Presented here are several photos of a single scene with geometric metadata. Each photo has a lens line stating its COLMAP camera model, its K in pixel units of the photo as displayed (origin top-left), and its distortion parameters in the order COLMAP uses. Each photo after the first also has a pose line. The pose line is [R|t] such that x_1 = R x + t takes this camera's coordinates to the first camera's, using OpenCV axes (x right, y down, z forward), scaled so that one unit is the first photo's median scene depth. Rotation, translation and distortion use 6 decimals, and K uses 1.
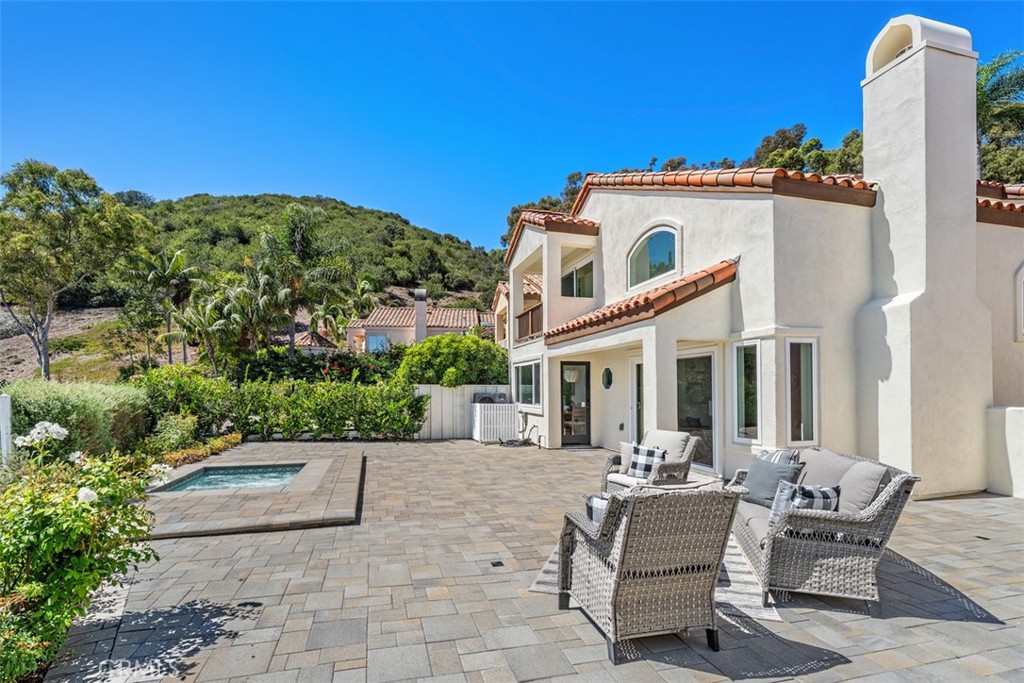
lens RADIAL K [[462.9, 0, 499.2], [0, 462.9, 391.1], [0, 0, 1]] dist [-0.002065, 0.000364]
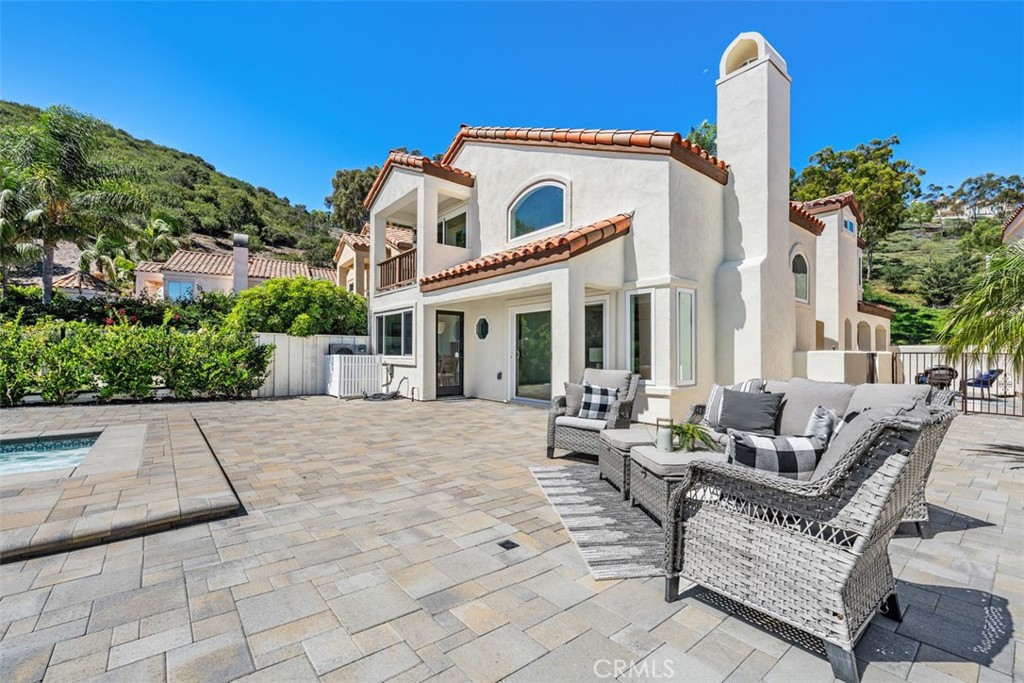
lens RADIAL K [[424.5, 0, 505.4], [0, 424.5, 346.3], [0, 0, 1]] dist [-0.001696, -0.000267]
pose [[0.914977, 0.013044, 0.403295, -0.071538], [-0.006352, 0.999819, -0.017927, 0.021338], [-0.403455, 0.013842, 0.914895, 0.102362]]
